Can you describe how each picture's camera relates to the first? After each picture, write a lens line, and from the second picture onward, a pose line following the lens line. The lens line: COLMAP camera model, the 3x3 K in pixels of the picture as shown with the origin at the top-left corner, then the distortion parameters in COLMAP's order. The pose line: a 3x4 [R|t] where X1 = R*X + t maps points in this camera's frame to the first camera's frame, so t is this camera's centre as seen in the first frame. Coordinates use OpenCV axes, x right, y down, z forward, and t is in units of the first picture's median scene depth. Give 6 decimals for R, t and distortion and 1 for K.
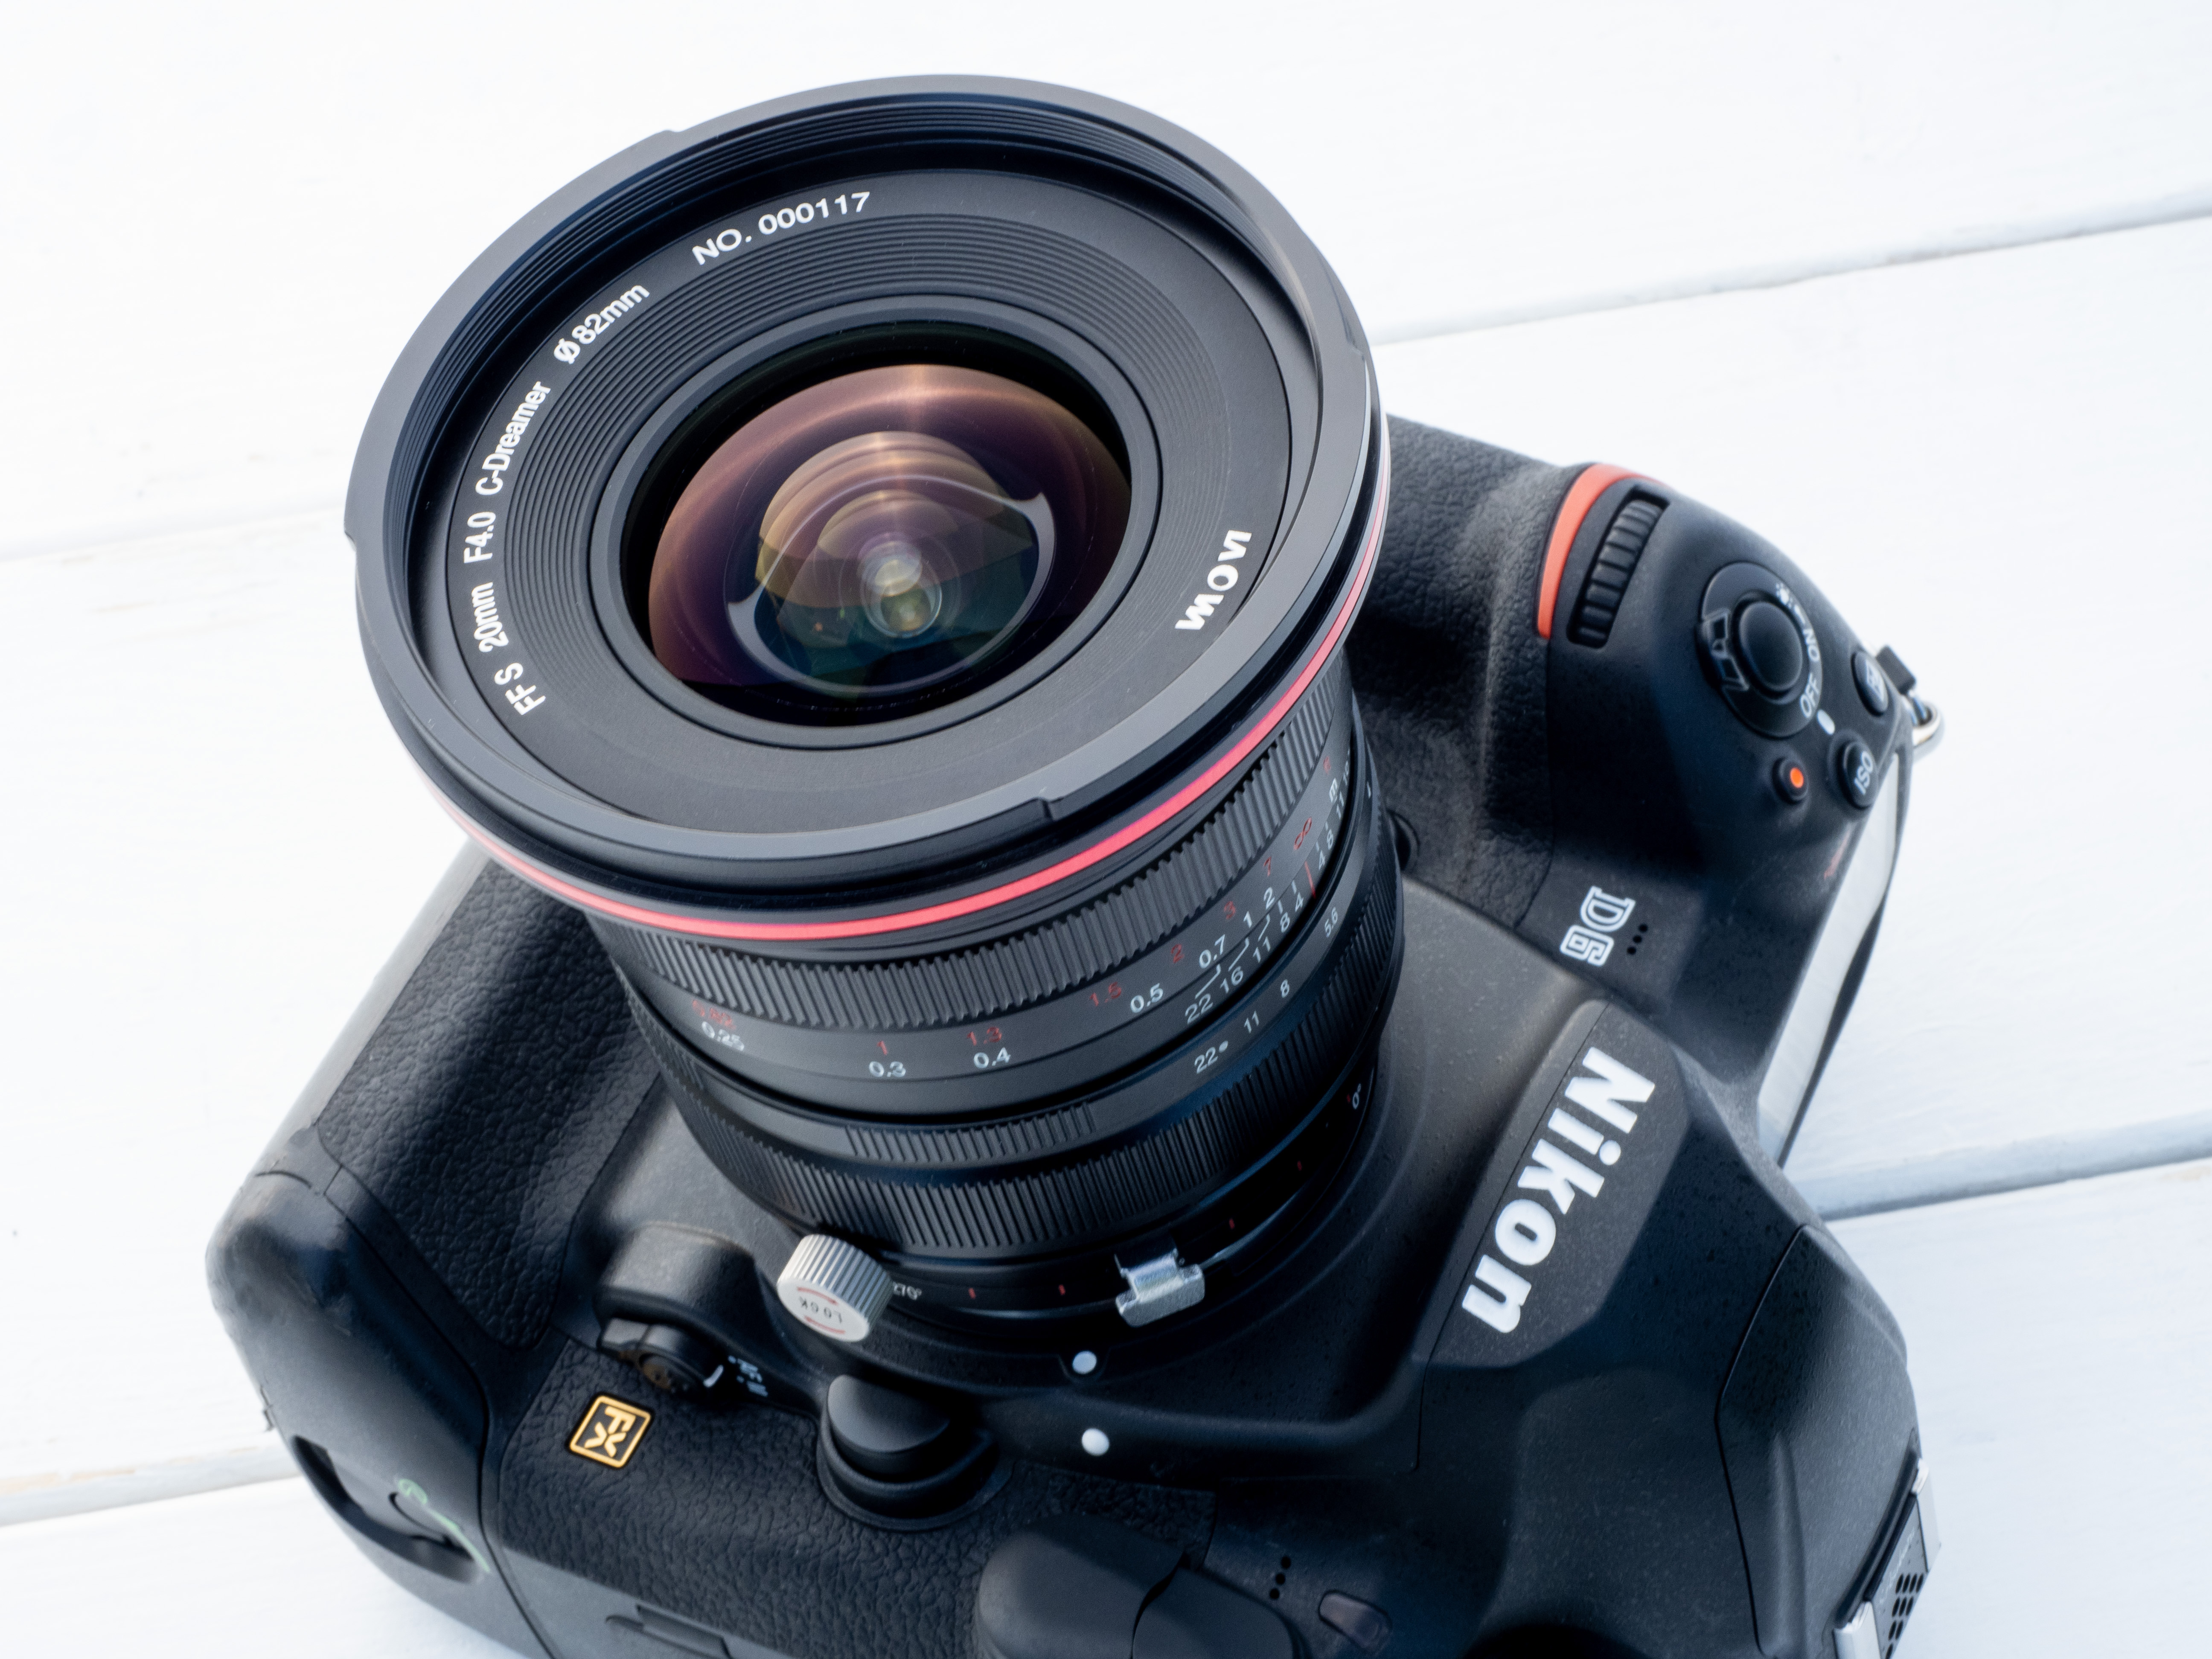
lens RADIAL K [[5150.4, 0, 1105.8], [0, 5150.4, 820.5], [0, 0, 1]] dist [0.087869, 0.000000]
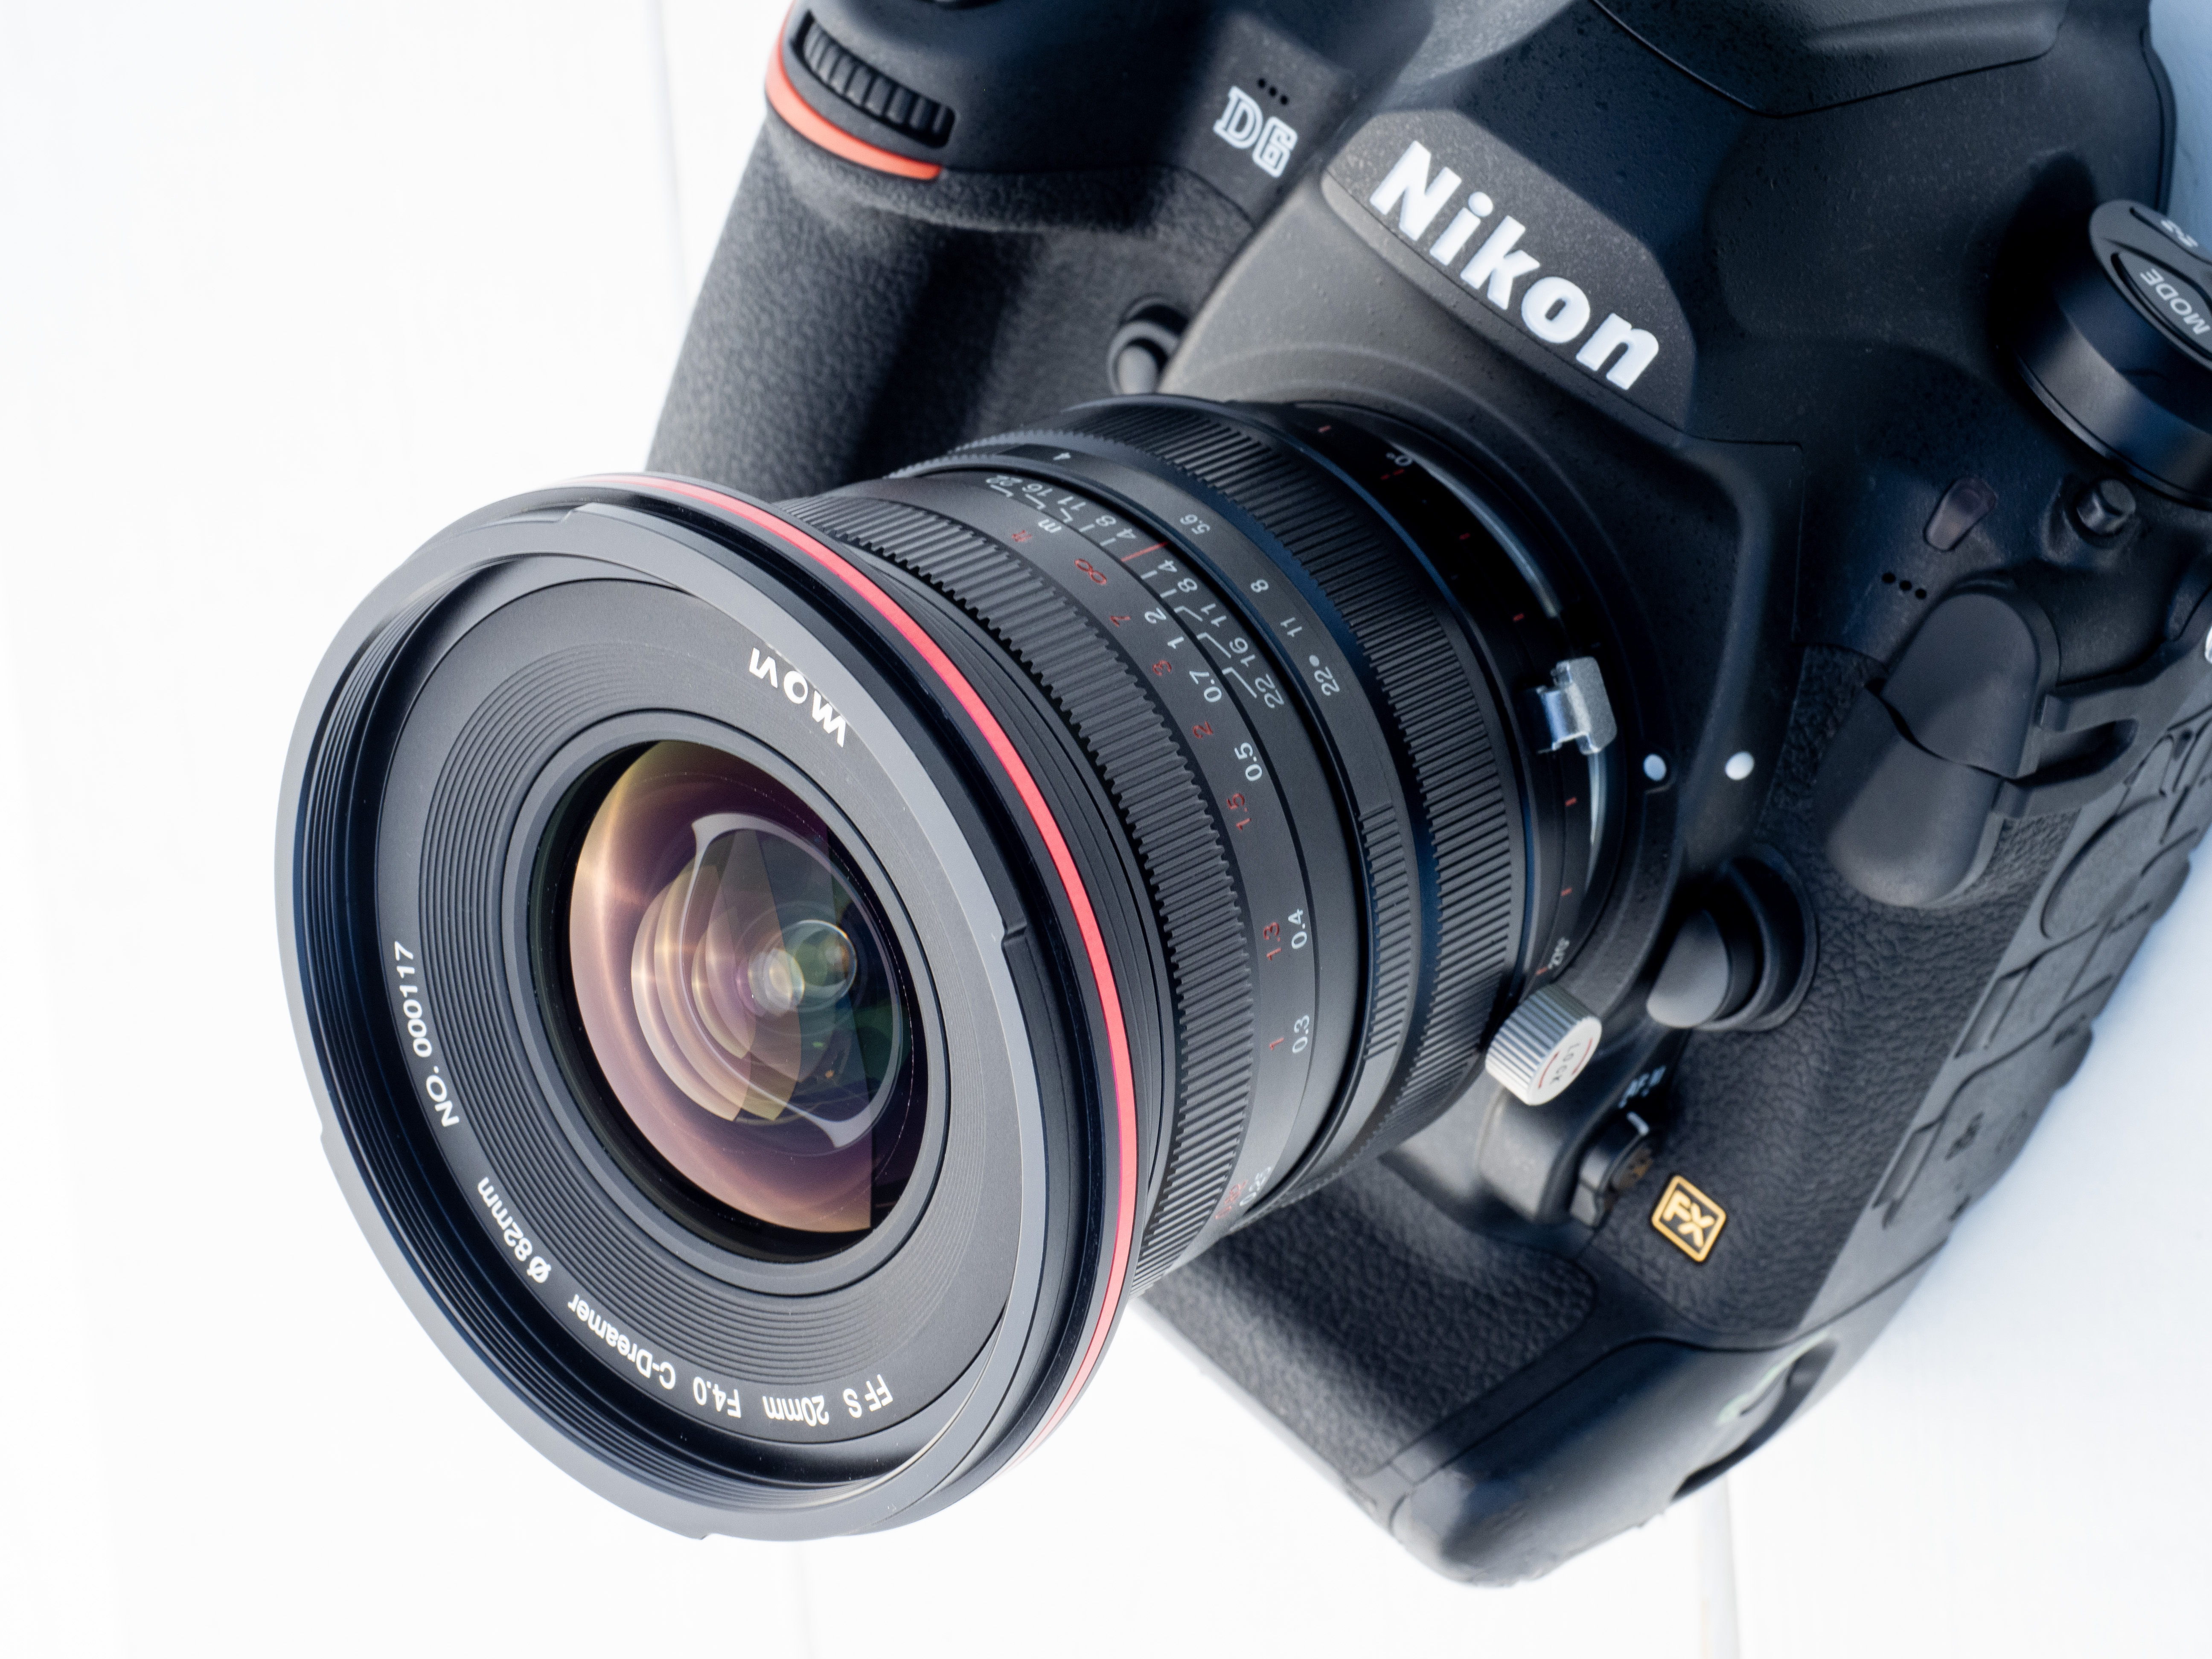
lens RADIAL K [[5150.4, 0, 1114.2], [0, 5150.4, 833.0], [0, 0, 1]] dist [0.087869, 0.000000]
pose [[0.077714, -0.977937, -0.193907, 0.160512], [0.995953, 0.084960, -0.029327, 0.035399], [0.045154, -0.190843, 0.980581, 0.067758]]
